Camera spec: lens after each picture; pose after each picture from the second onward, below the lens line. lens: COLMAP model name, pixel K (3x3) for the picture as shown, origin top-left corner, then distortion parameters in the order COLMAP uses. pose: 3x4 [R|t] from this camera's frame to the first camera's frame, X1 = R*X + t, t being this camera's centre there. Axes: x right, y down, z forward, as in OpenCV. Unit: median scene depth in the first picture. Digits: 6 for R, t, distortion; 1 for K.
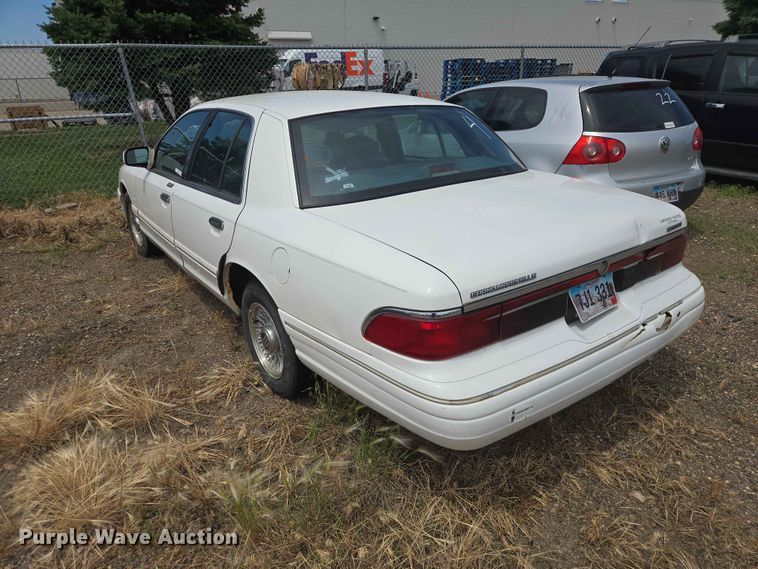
lens RADIAL K [[506.2, 0, 377.9], [0, 506.2, 282.8], [0, 0, 1]] dist [0.062658, -0.053586]
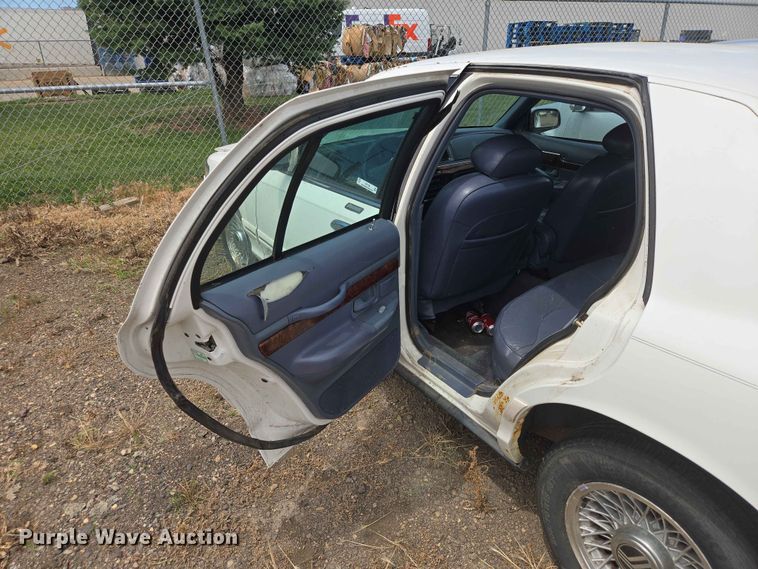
lens RADIAL K [[506.2, 0, 375.2], [0, 506.2, 284.5], [0, 0, 1]] dist [0.062658, -0.053586]
pose [[0.999320, 0.023611, -0.028305, -0.120058], [-0.022021, 0.998230, 0.055242, -0.044891], [0.029559, -0.054582, 0.998072, 0.134170]]
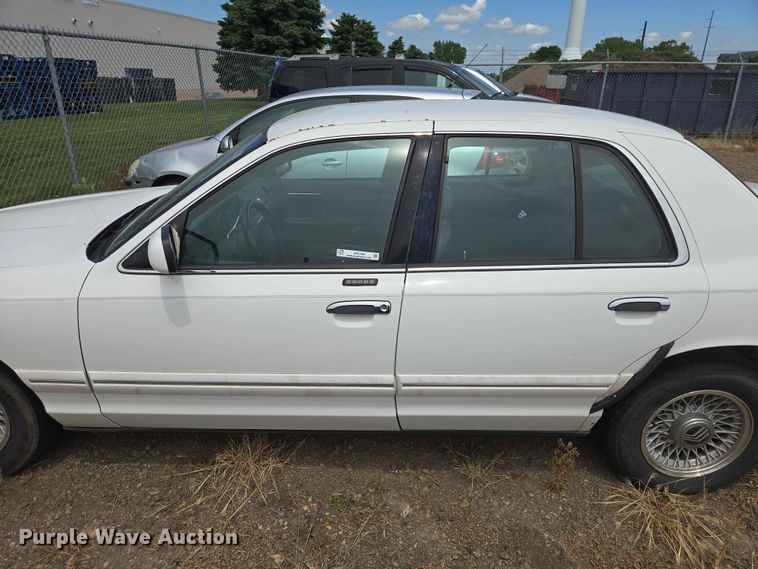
lens RADIAL K [[506.2, 0, 377.9], [0, 506.2, 283.5], [0, 0, 1]] dist [0.062658, -0.053586]
pose [[0.595260, -0.274201, 0.755301, -0.261310], [0.280769, 0.951702, 0.124224, -0.082579], [-0.752884, 0.138119, 0.643498, 0.215838]]
